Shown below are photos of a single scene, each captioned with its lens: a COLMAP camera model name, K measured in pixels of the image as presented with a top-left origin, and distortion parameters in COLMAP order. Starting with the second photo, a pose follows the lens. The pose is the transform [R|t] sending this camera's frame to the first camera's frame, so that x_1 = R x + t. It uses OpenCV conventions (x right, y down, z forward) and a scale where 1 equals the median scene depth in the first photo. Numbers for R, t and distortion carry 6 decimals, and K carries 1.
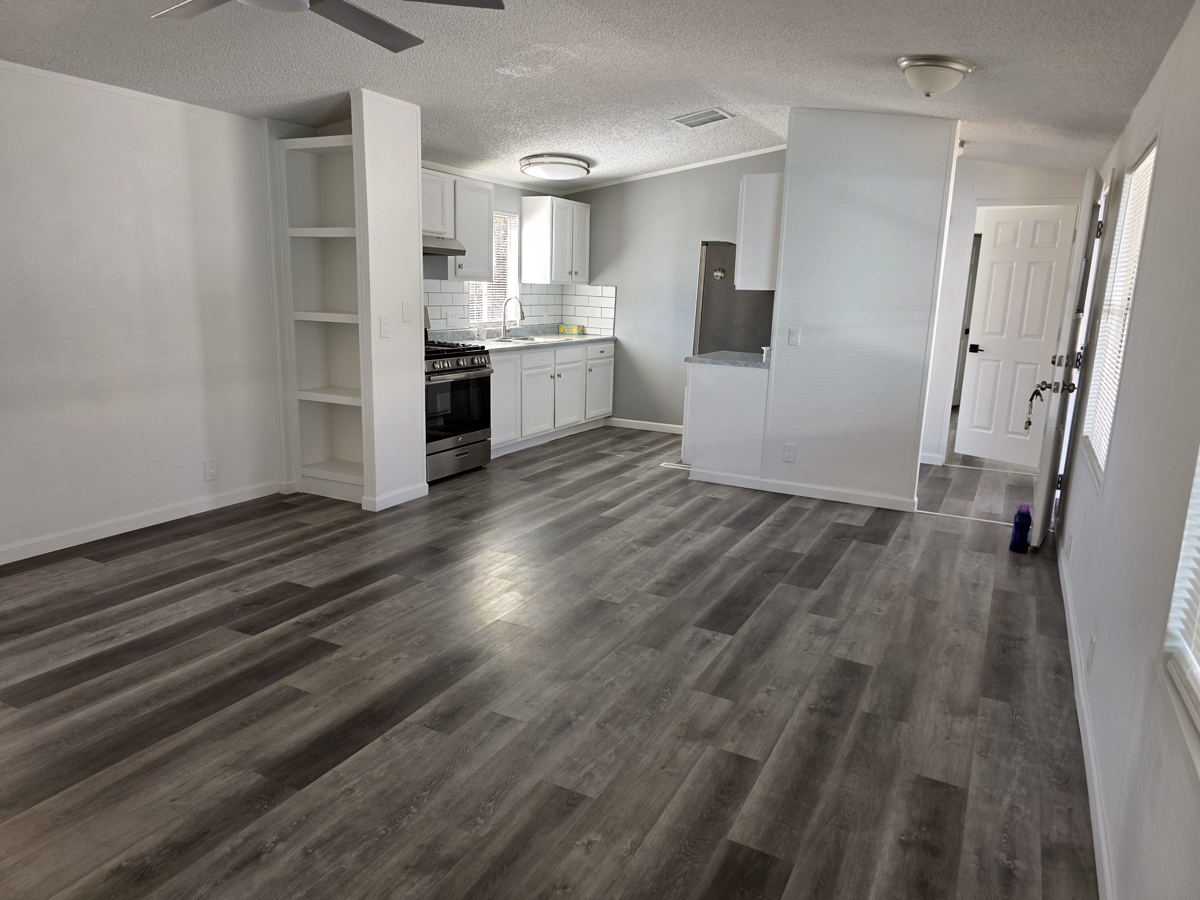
lens RADIAL K [[797.2, 0, 607.4], [0, 797.2, 453.9], [0, 0, 1]] dist [0.071282, -0.062166]
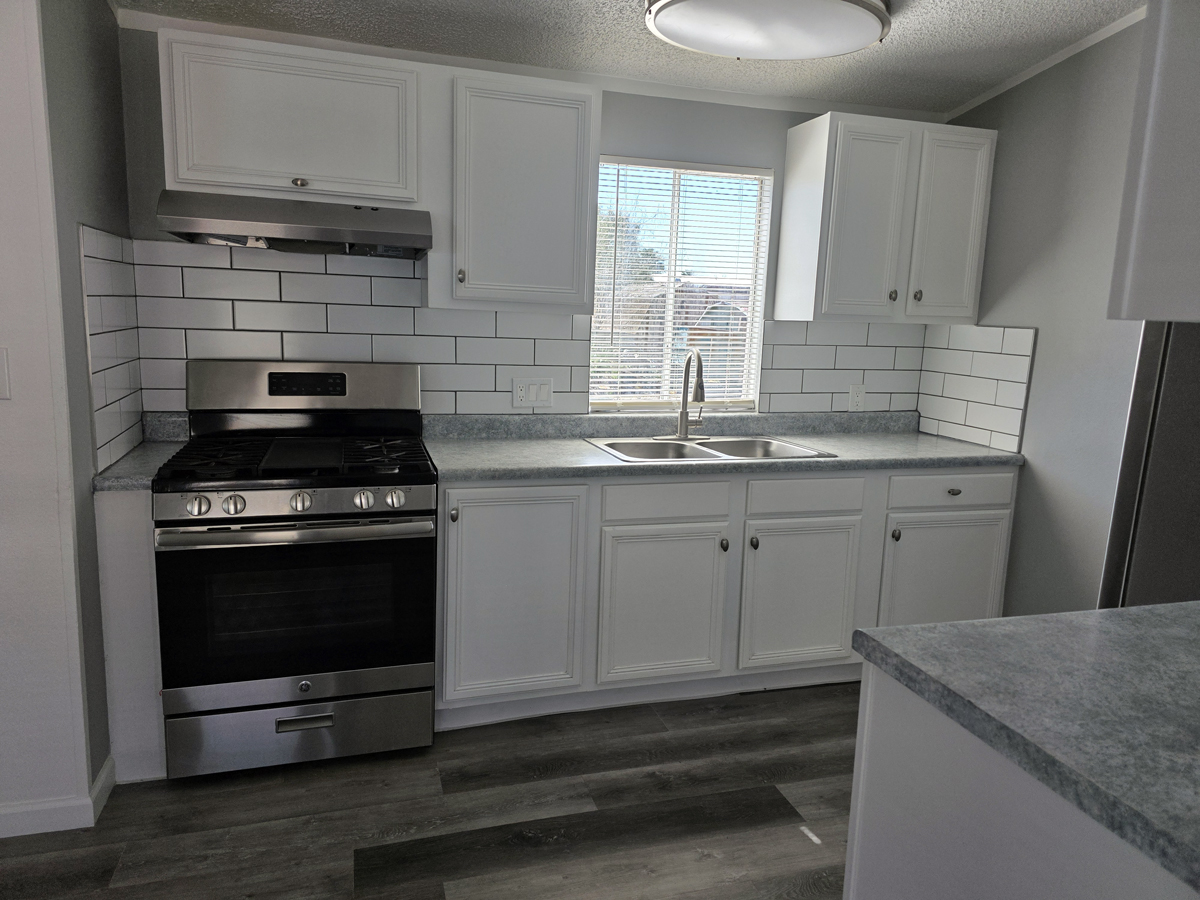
lens RADIAL K [[797.2, 0, 603.5], [0, 797.2, 449.6], [0, 0, 1]] dist [0.071282, -0.062166]
pose [[0.696380, 0.108613, -0.709406, 0.268978], [-0.160136, 0.987076, -0.006071, -0.211650], [0.699579, 0.117829, 0.704773, 1.068988]]
